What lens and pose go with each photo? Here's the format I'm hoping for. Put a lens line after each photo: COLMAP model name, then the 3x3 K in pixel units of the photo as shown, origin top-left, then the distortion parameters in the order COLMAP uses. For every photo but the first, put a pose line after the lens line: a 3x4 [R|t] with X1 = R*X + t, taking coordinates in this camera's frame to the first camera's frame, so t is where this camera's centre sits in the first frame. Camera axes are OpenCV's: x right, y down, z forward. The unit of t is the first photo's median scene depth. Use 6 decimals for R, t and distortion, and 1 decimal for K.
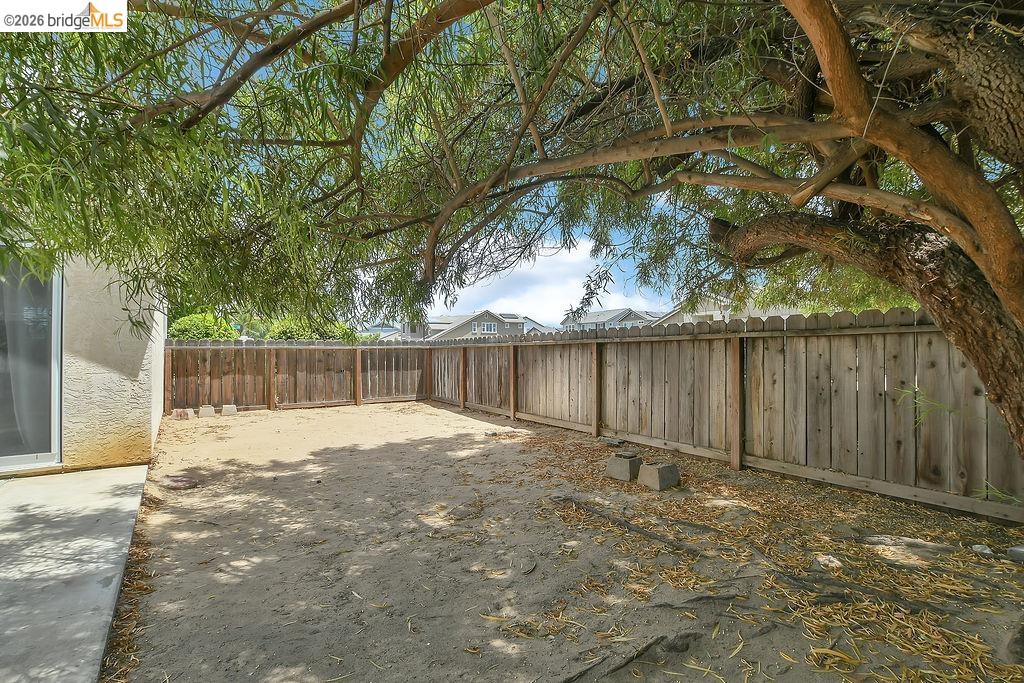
lens RADIAL K [[459.8, 0, 554.0], [0, 459.8, 350.6], [0, 0, 1]] dist [-0.034746, 0.006057]
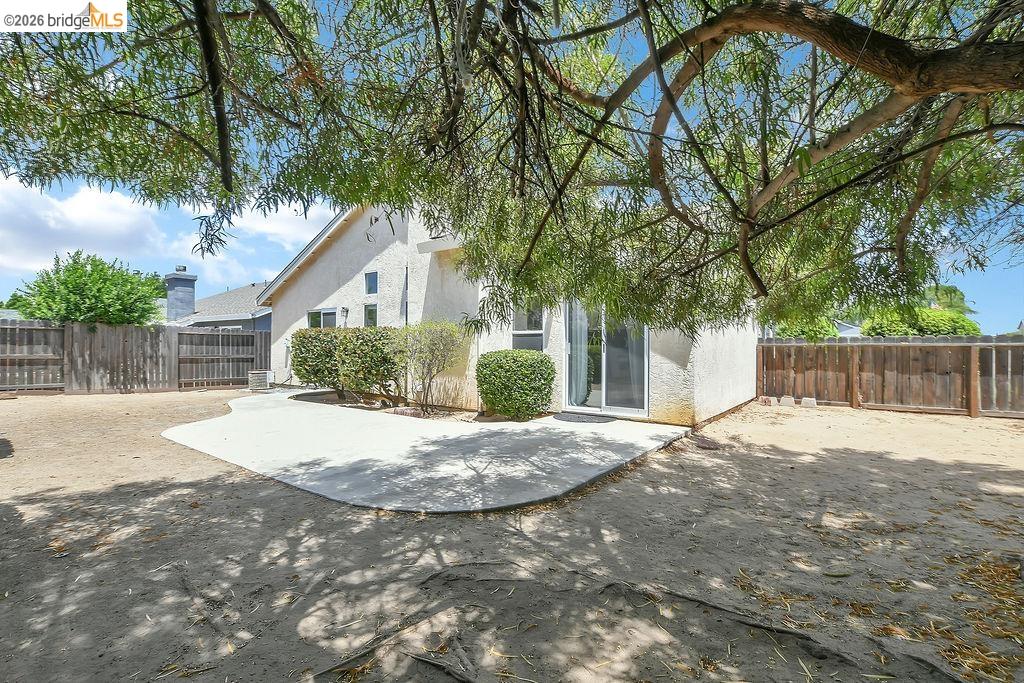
lens RADIAL K [[459.8, 0, 505.5], [0, 459.8, 346.2], [0, 0, 1]] dist [-0.034746, 0.006057]
pose [[0.272306, 0.001200, -0.962210, 0.317791], [-0.001309, 0.999999, 0.000877, -0.008457], [0.962210, 0.001021, 0.272307, 0.019953]]
